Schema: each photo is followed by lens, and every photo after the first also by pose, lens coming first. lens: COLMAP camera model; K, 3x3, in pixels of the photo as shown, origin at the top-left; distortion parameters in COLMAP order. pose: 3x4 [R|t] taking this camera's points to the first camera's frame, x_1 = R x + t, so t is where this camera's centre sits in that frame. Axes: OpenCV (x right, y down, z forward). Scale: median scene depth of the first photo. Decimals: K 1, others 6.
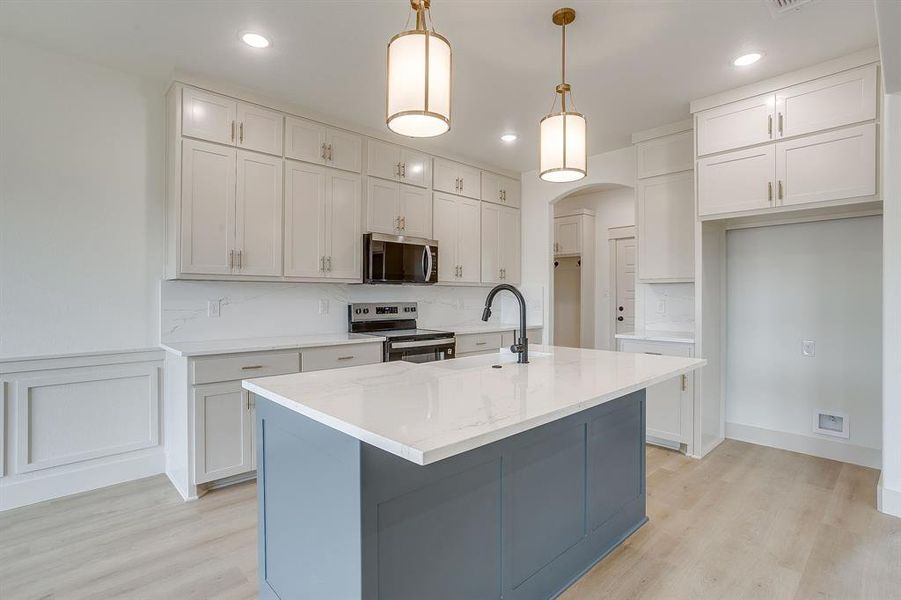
lens RADIAL K [[443.0, 0, 454.7], [0, 443.0, 296.7], [0, 0, 1]] dist [-0.003818, 0.004361]
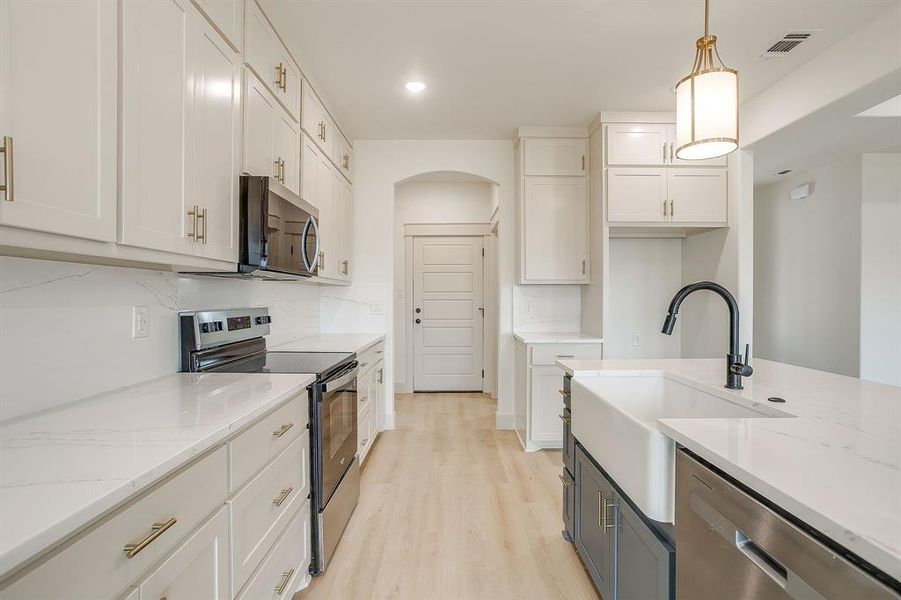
lens RADIAL K [[443.0, 0, 454.5], [0, 443.0, 295.6], [0, 0, 1]] dist [-0.003818, 0.004361]
pose [[0.682400, 0.003394, 0.730971, -0.465139], [-0.000880, 0.999992, -0.003822, -0.002022], [-0.730979, 0.001965, 0.682397, 0.547857]]
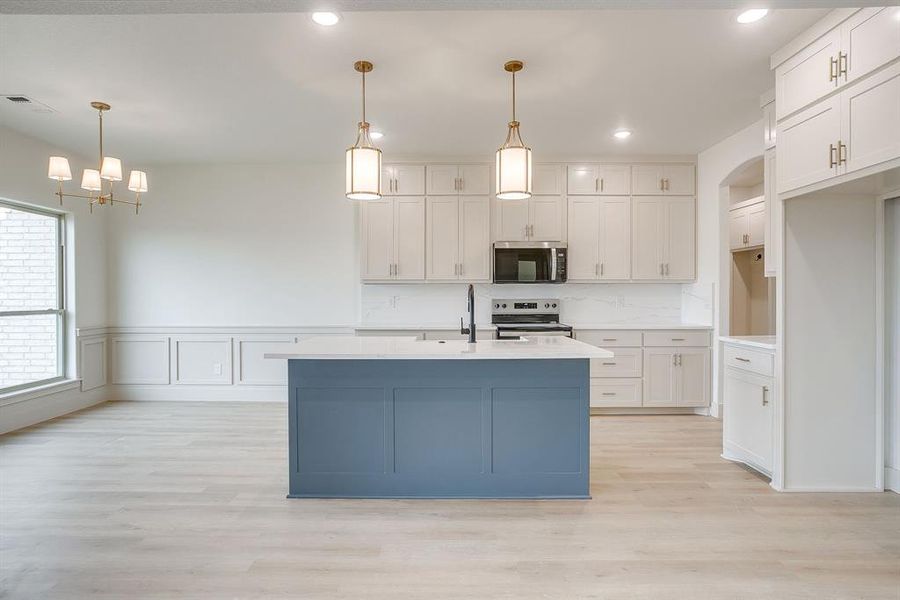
lens RADIAL K [[475.0, 0, 448.4], [0, 475.0, 299.6], [0, 0, 1]] dist [-0.001987, 0.001025]
pose [[0.729050, 0.004840, -0.684443, 0.697641], [0.000761, 0.999969, 0.007883, 0.005883], [0.684459, -0.006268, 0.729024, -0.057687]]
